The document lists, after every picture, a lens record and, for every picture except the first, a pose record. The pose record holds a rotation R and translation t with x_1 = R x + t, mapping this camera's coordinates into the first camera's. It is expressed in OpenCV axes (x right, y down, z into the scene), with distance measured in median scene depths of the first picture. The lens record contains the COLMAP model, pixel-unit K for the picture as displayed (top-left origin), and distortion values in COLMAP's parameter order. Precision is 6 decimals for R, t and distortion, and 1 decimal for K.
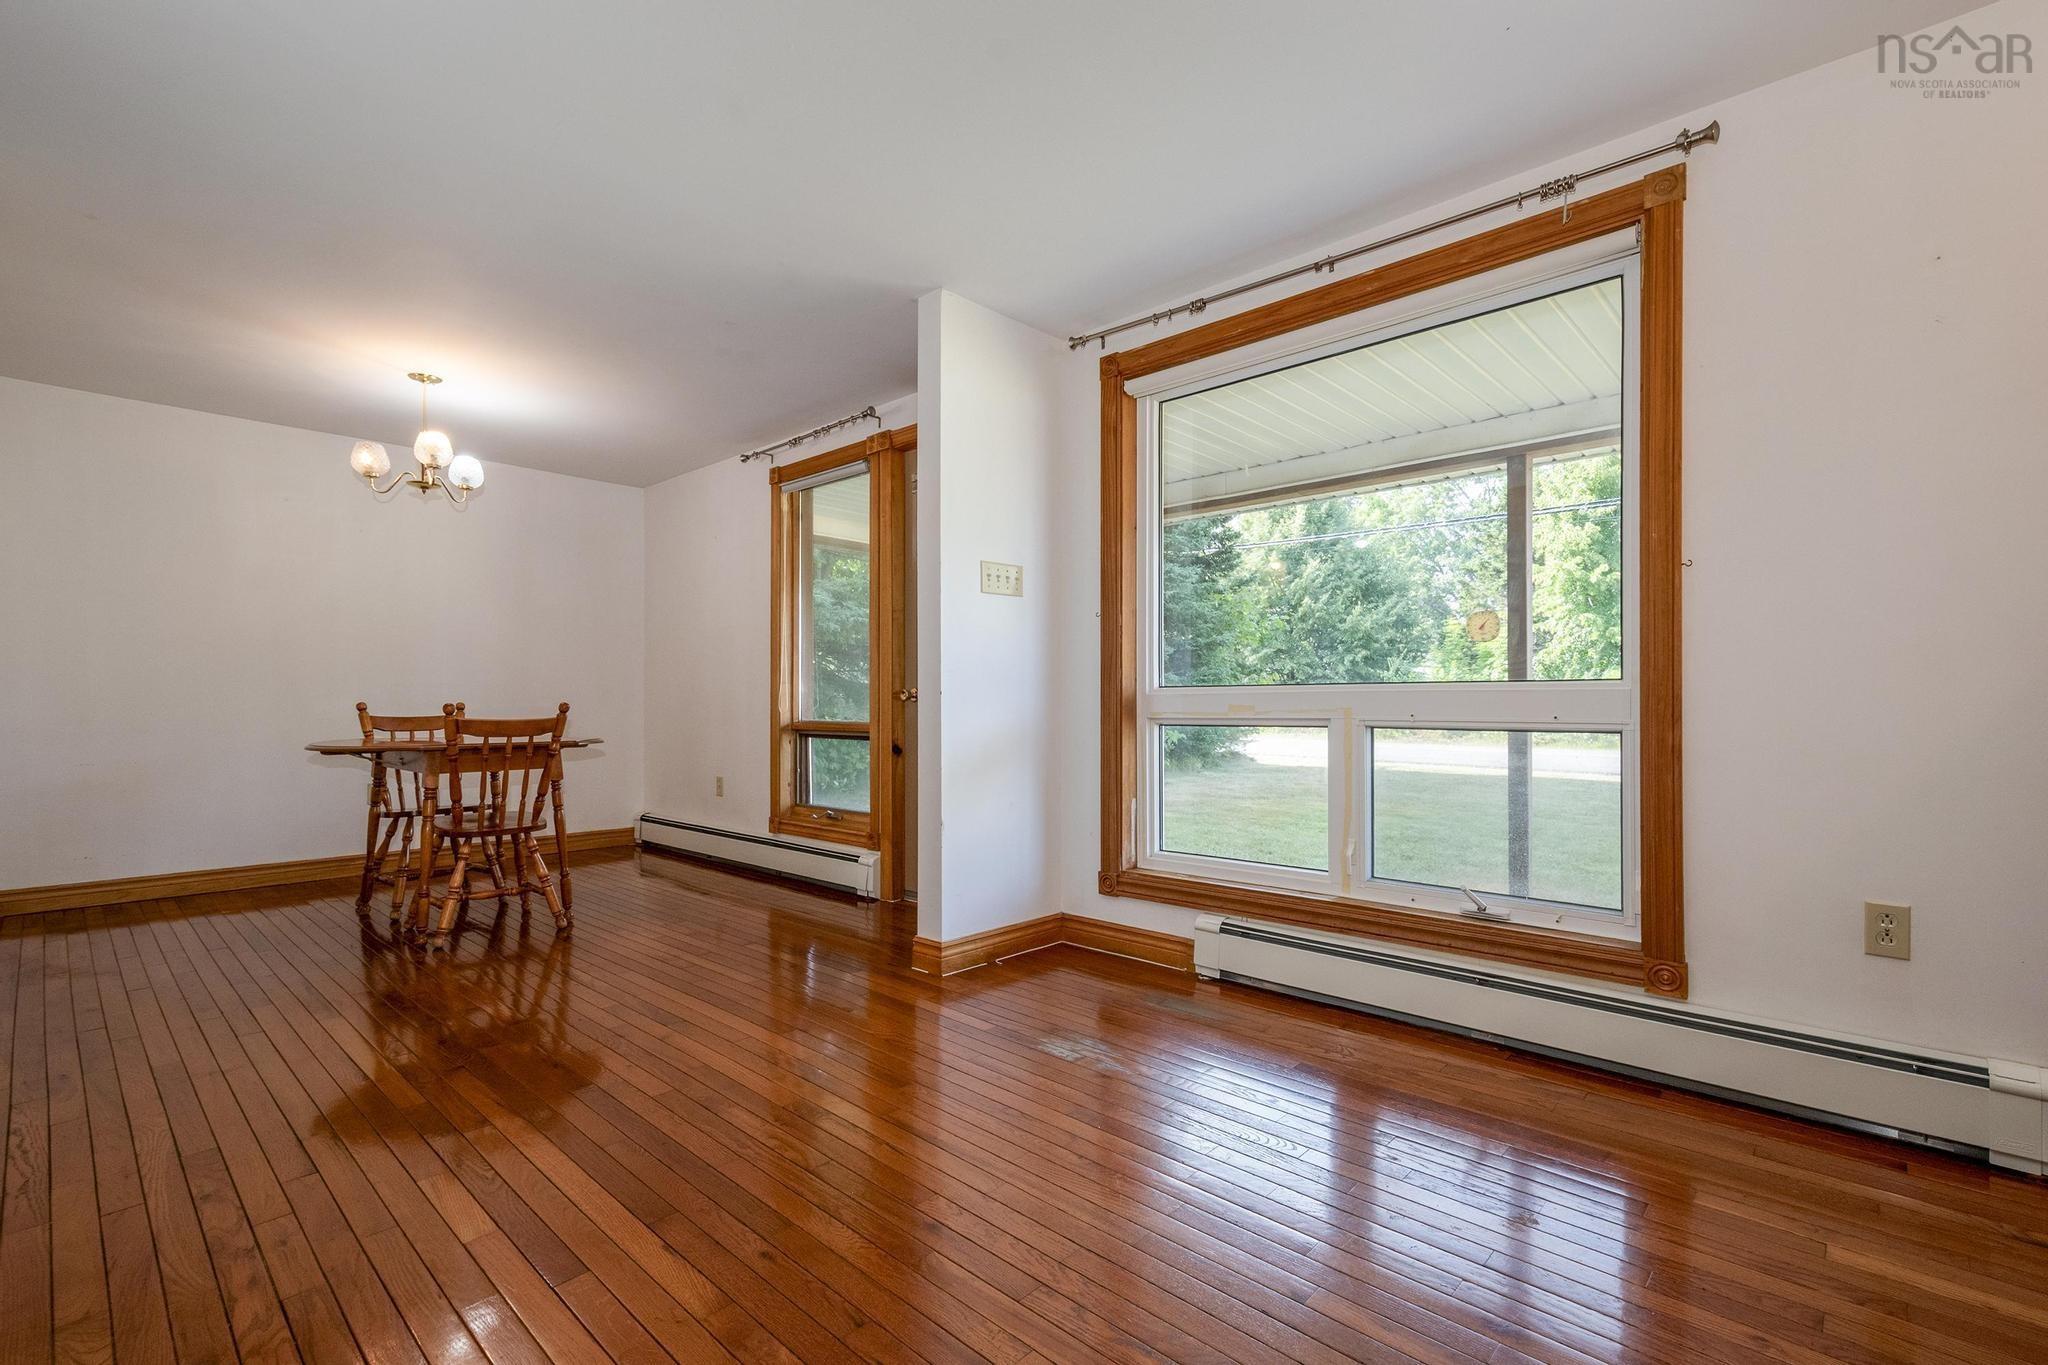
lens RADIAL K [[930.6, 0, 1030.6], [0, 930.6, 704.3], [0, 0, 1]] dist [0.019960, 0.000147]
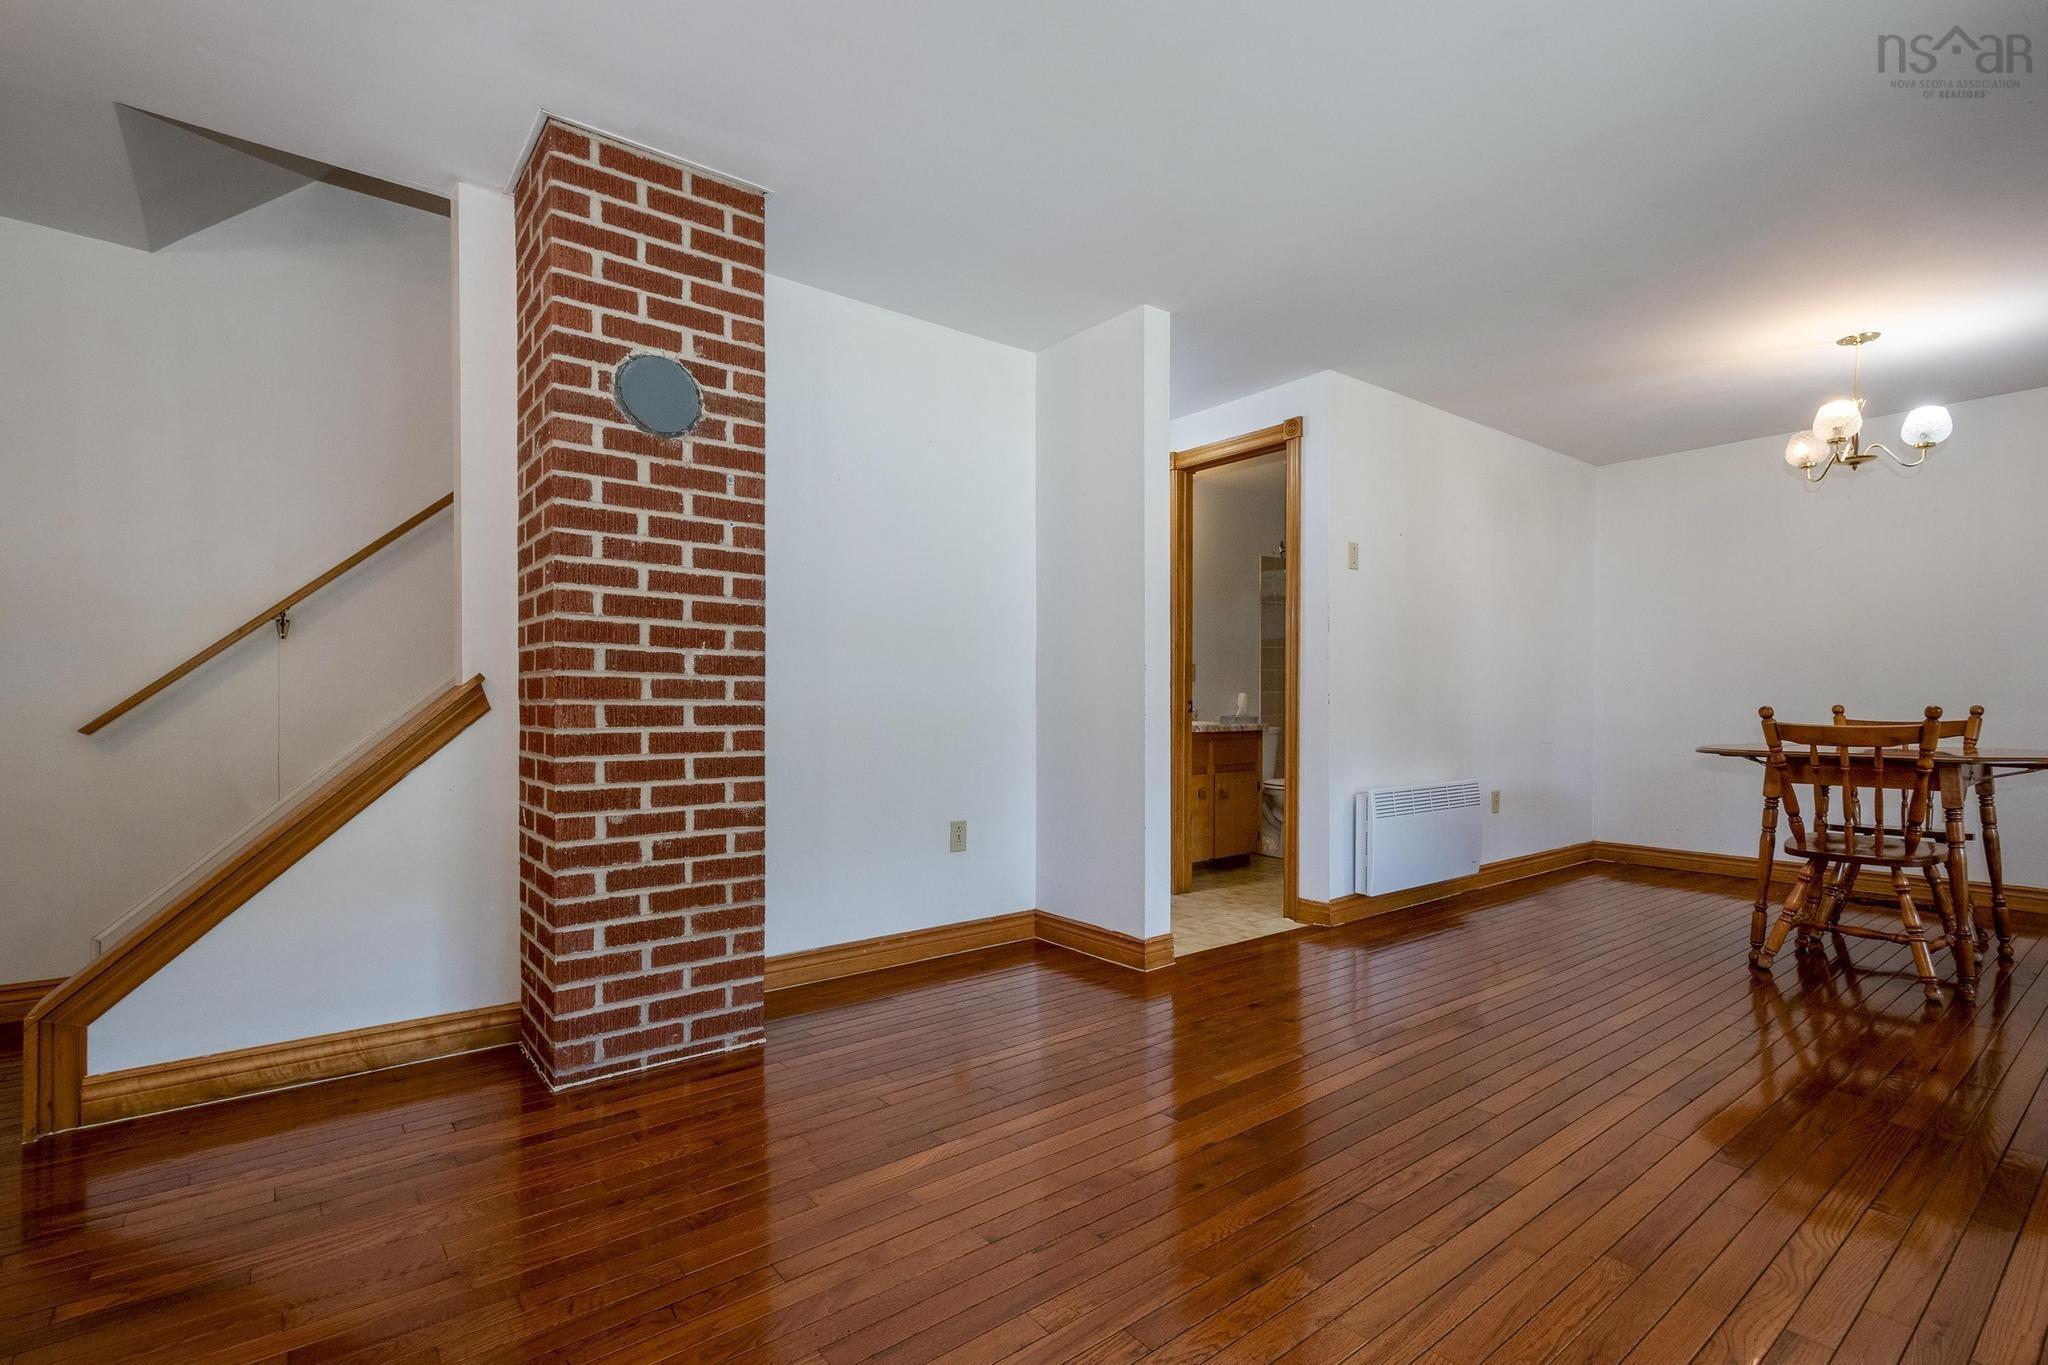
lens RADIAL K [[926.5, 0, 1064.9], [0, 926.5, 716.8], [0, 0, 1]] dist [0.011662, -0.000402]
pose [[-0.128942, 0.010406, -0.991598, 0.304407], [-0.000028, 0.999945, 0.010498, -0.000619], [0.991652, 0.001381, -0.128934, 0.345927]]
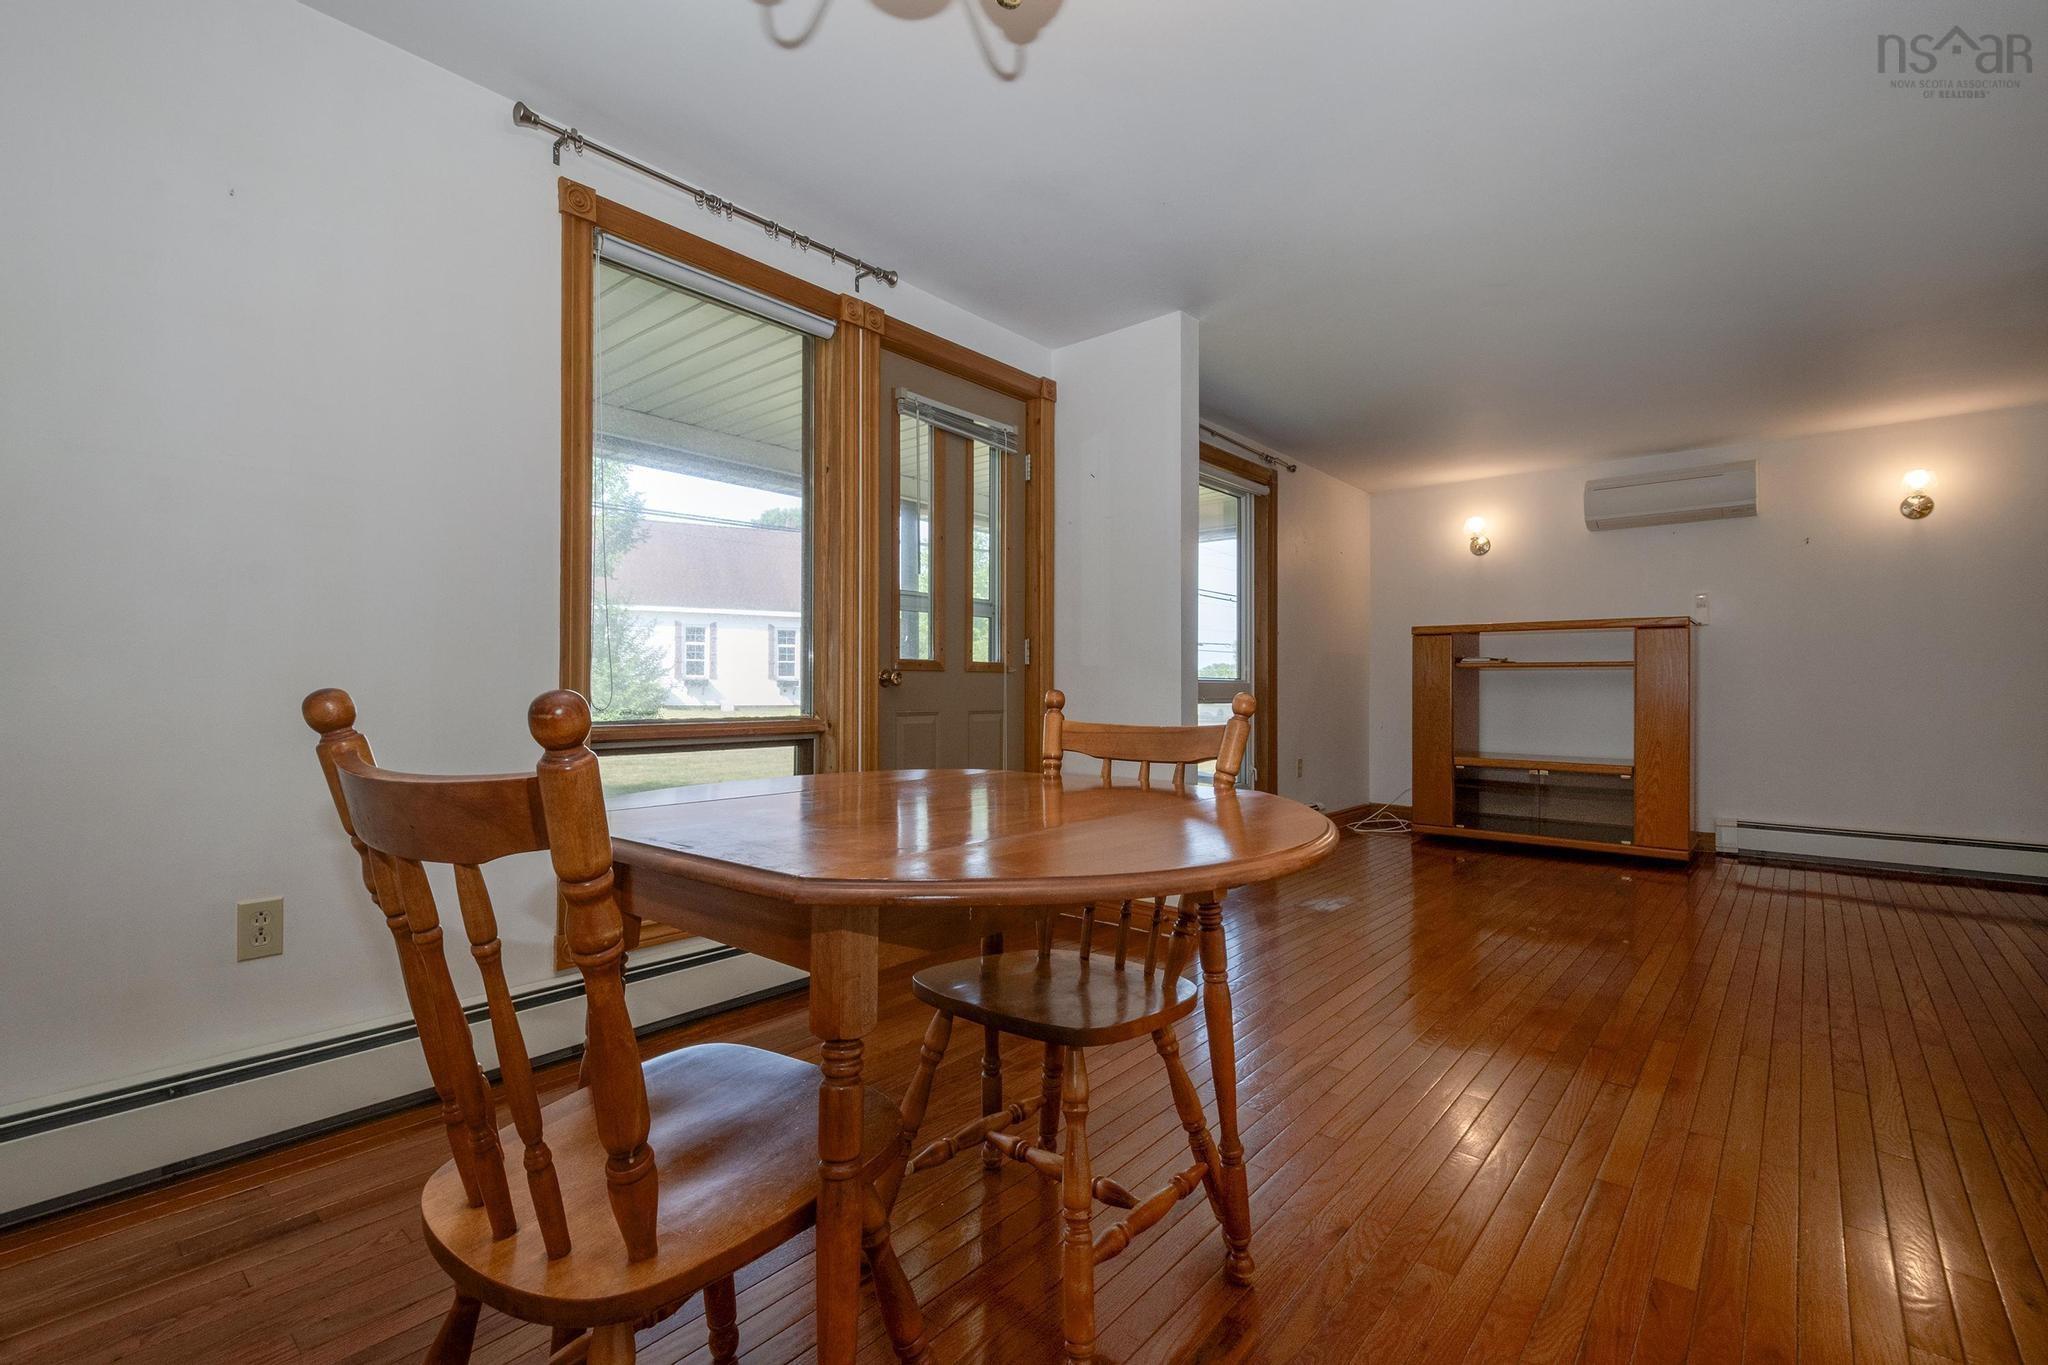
lens RADIAL K [[919.8, 0, 1040.9], [0, 919.8, 685.3], [0, 0, 1]] dist [0.018750, -0.006086]
pose [[-0.073934, 0.005363, 0.997249, -0.856133], [0.008033, 0.999956, -0.004782, 0.000647], [-0.997231, 0.007657, -0.073974, 0.917635]]
